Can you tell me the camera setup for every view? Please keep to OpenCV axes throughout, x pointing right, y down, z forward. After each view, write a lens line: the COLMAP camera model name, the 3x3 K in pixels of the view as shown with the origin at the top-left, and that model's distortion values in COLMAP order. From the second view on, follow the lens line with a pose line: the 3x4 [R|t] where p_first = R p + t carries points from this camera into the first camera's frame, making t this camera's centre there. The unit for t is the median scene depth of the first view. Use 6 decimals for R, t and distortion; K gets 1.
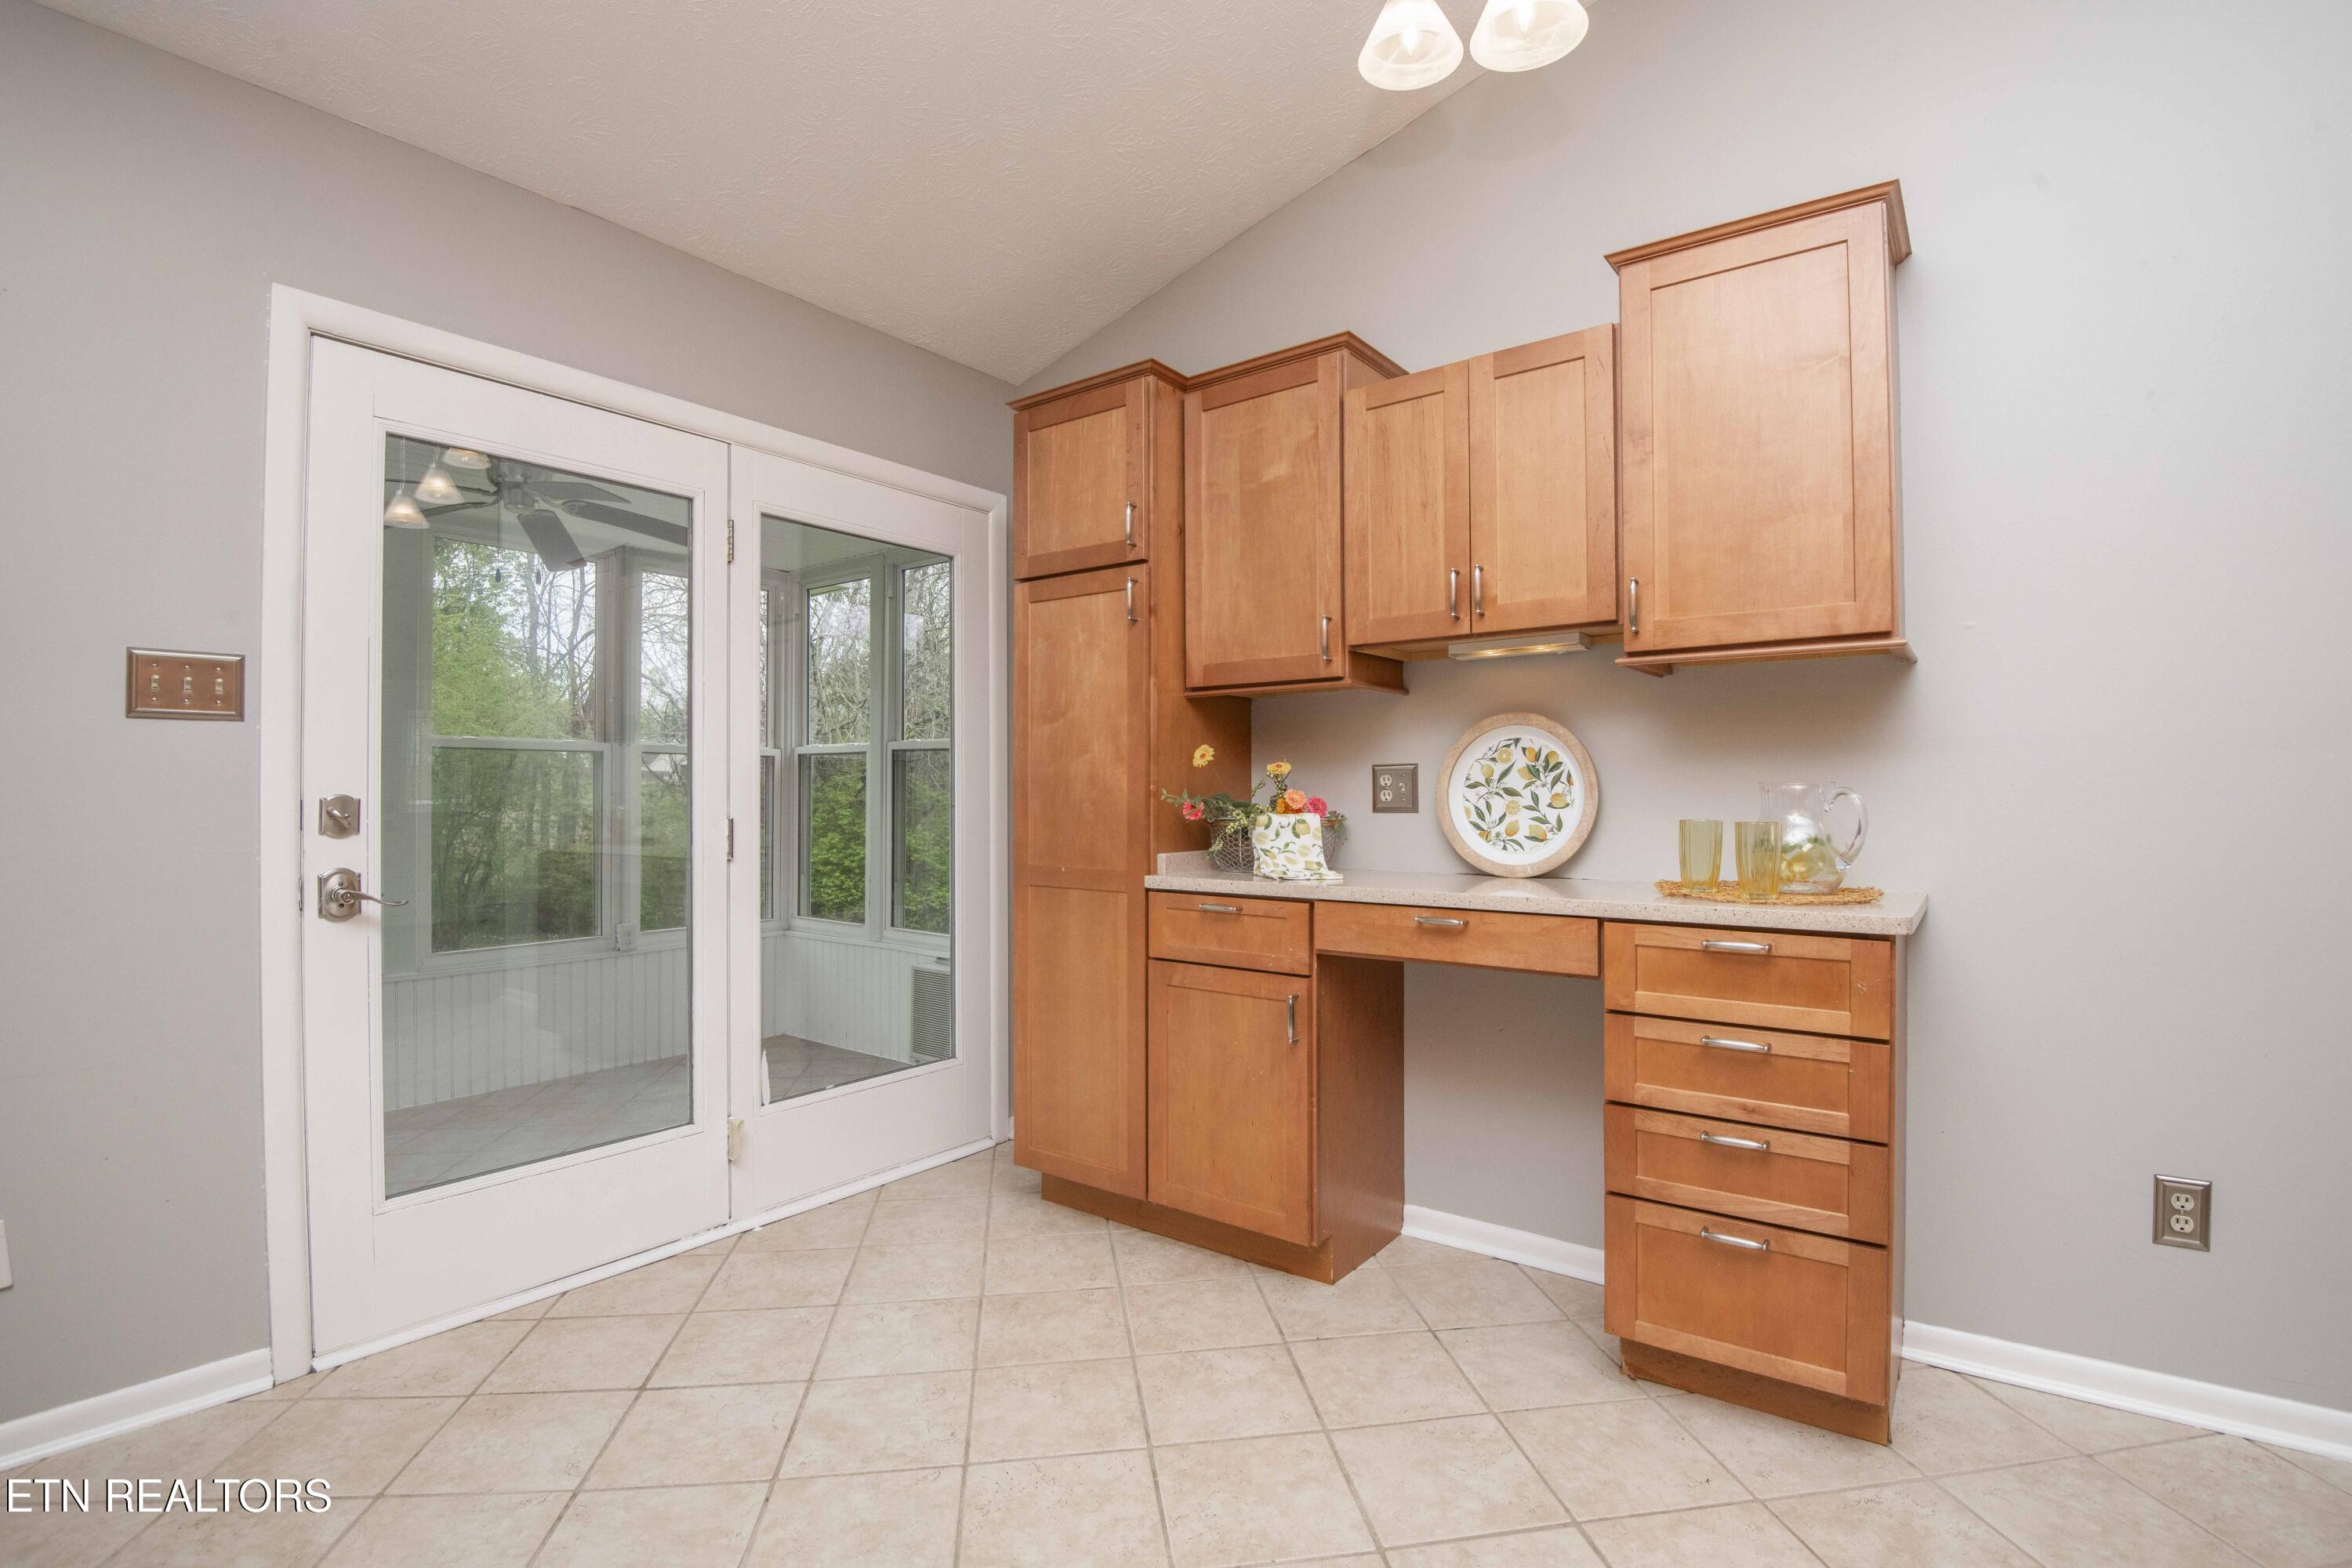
lens RADIAL K [[1087.8, 0, 1188.5], [0, 1087.8, 782.8], [0, 0, 1]] dist [-0.001350, -0.028382]
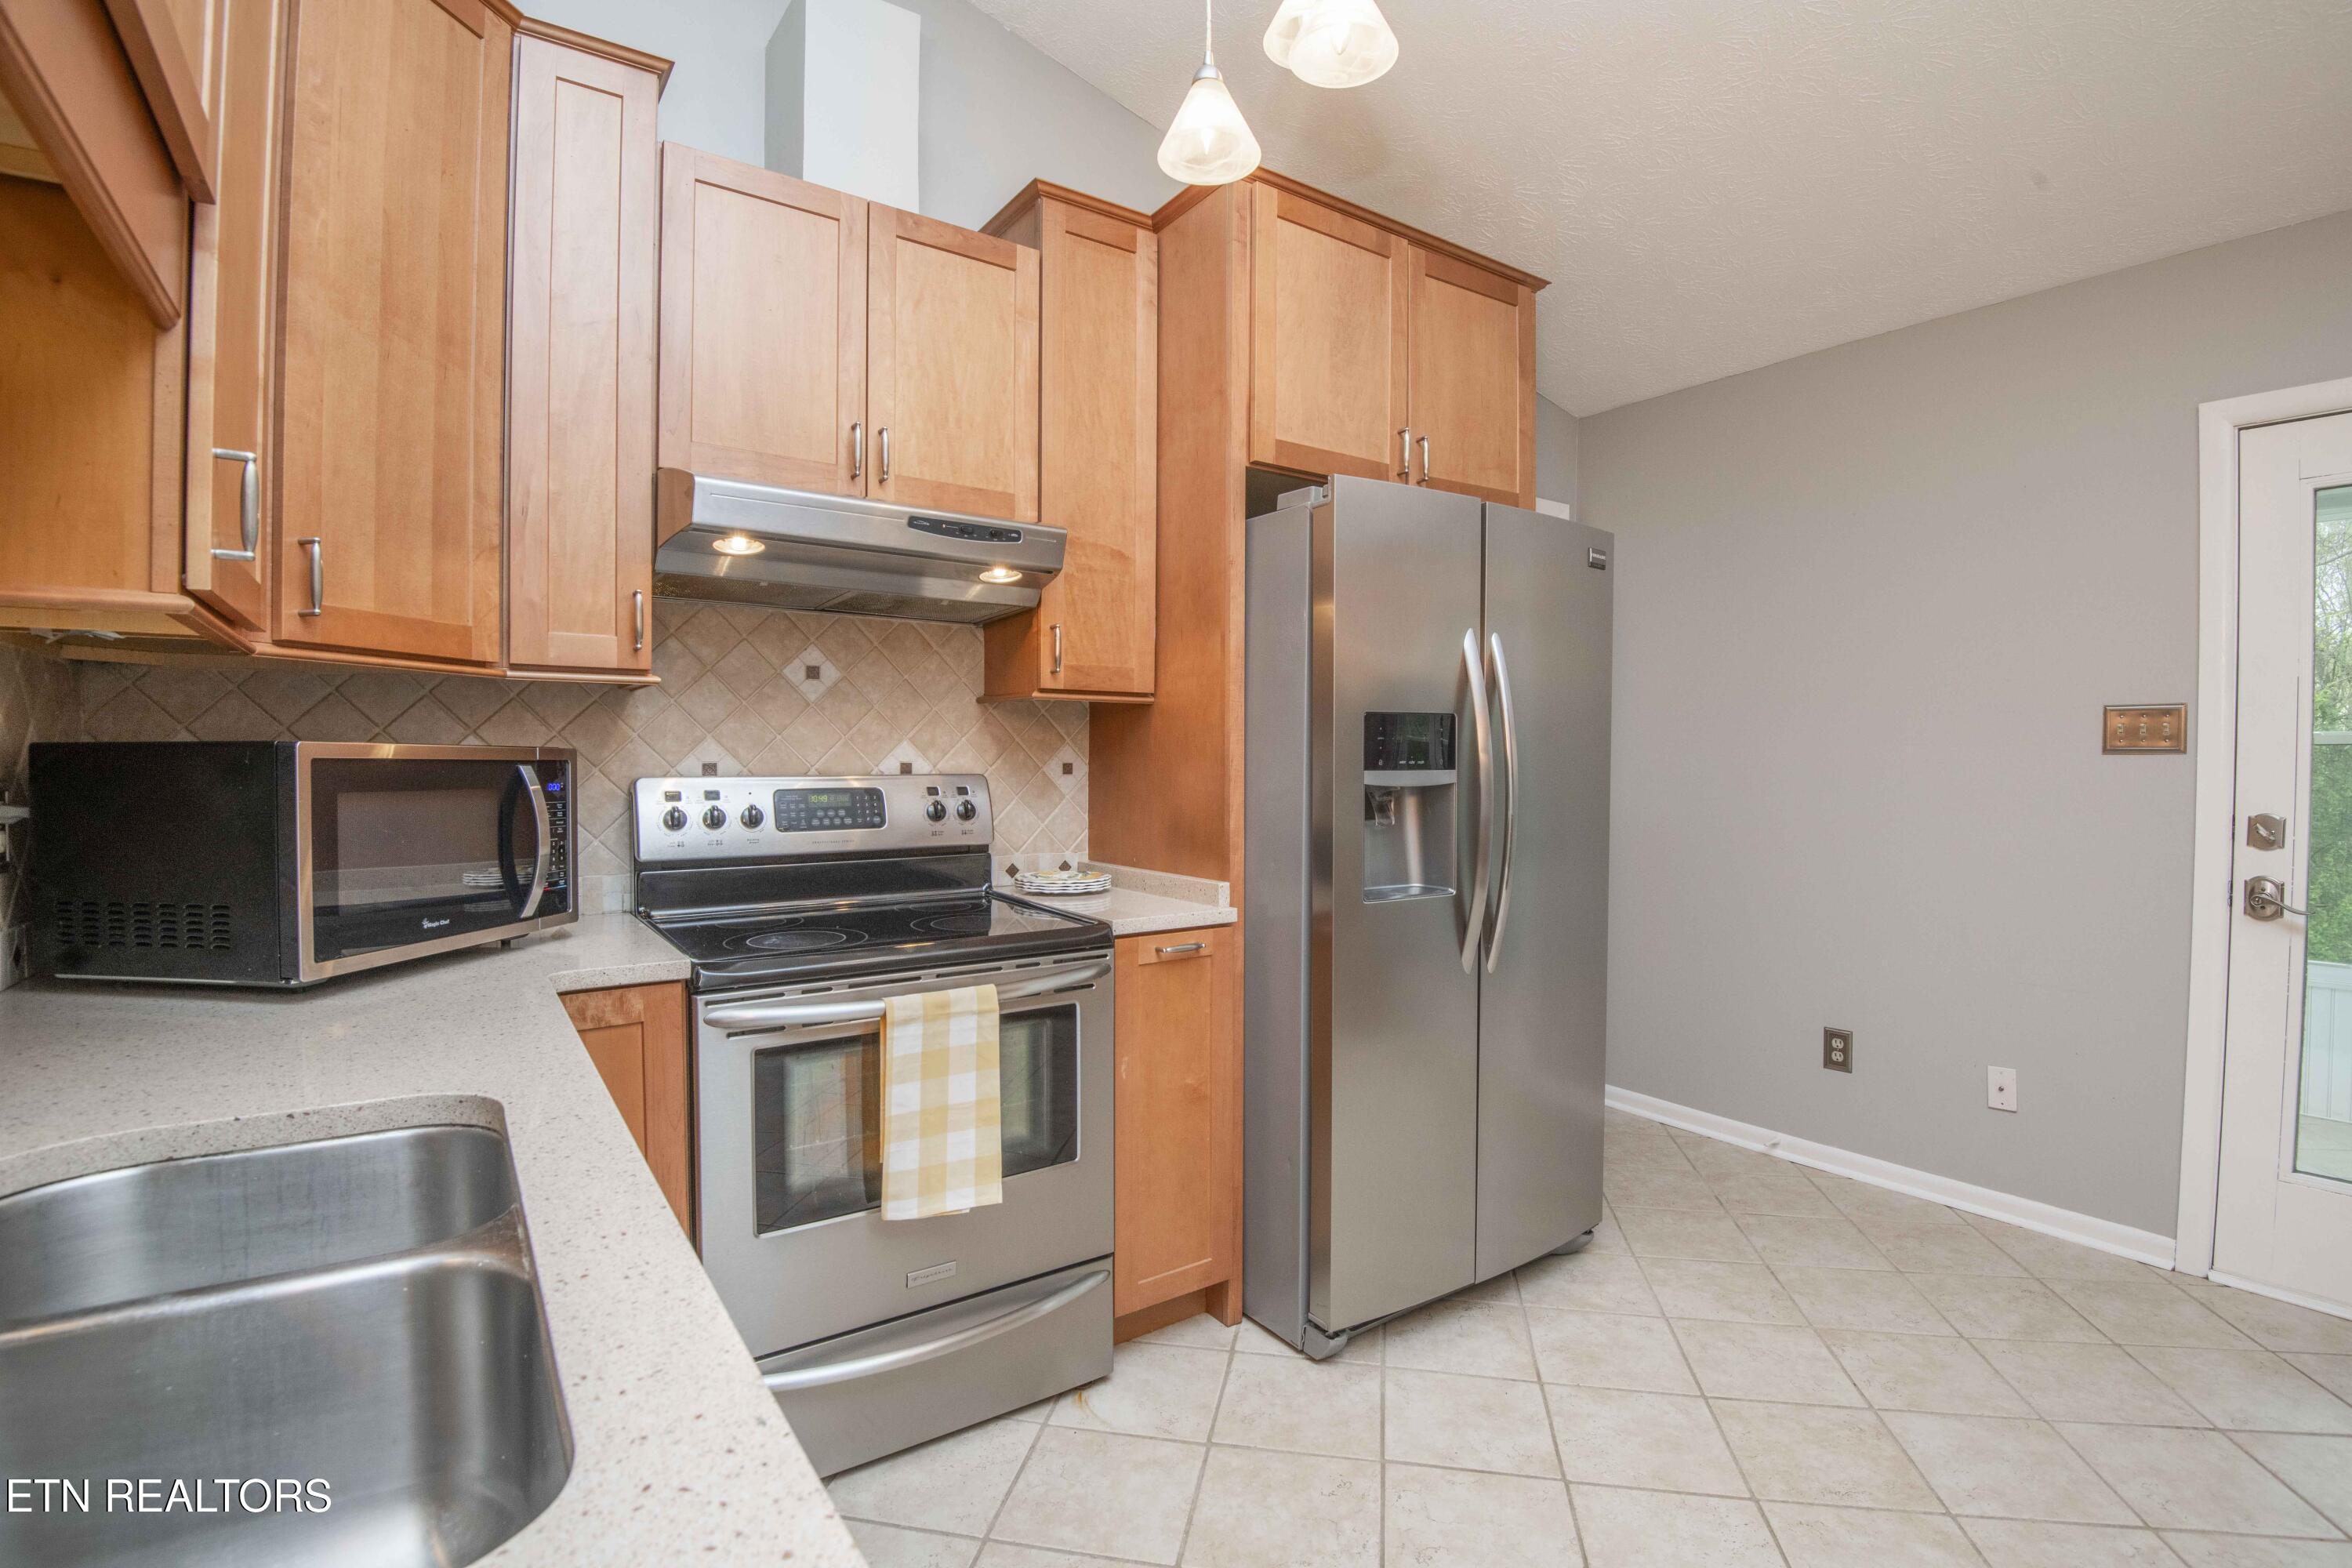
lens RADIAL K [[1087.8, 0, 1188.5], [0, 1087.8, 782.8], [0, 0, 1]] dist [-0.001350, -0.028382]
pose [[-0.310147, 0.022032, -0.950433, 0.683870], [0.002277, 0.999746, 0.022432, -0.052369], [0.950686, 0.004794, -0.310118, 0.238257]]
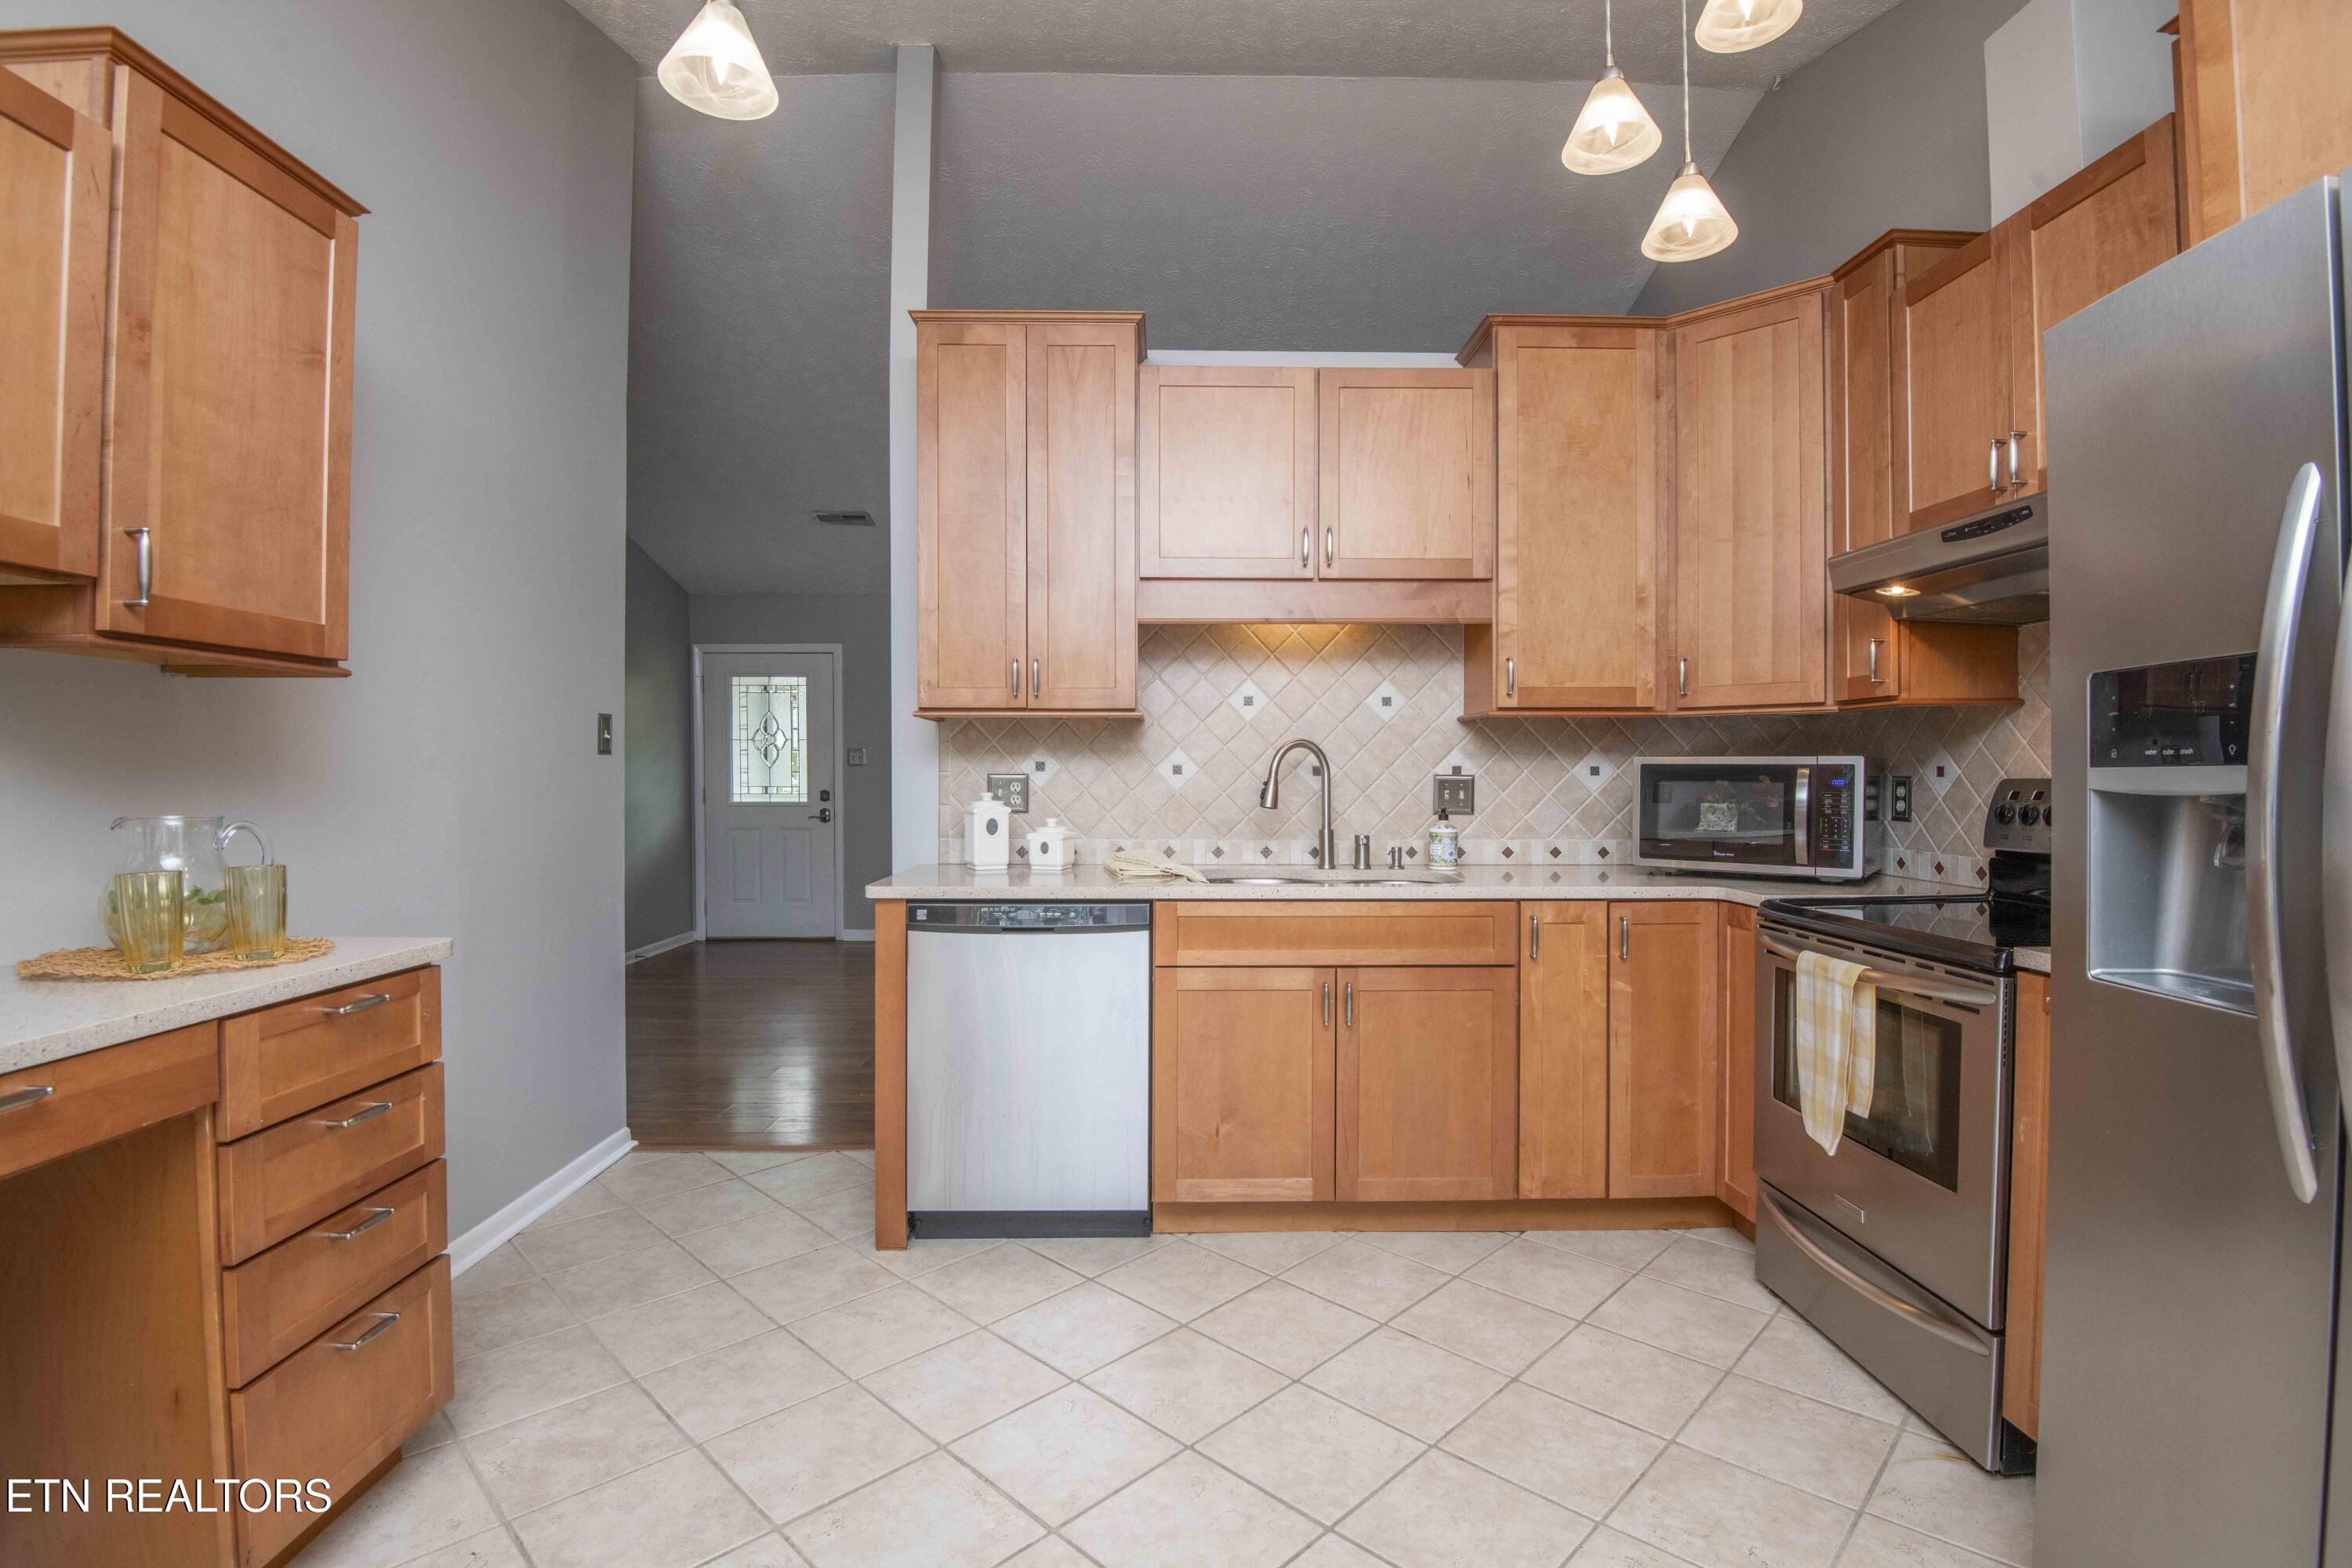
lens RADIAL K [[1087.8, 0, 1188.5], [0, 1087.8, 782.8], [0, 0, 1]] dist [-0.001350, -0.028382]
pose [[-0.622607, -0.004140, 0.782523, -0.535794], [-0.003489, 0.999991, 0.002515, -0.030320], [-0.782527, -0.001165, -0.622616, 0.906706]]
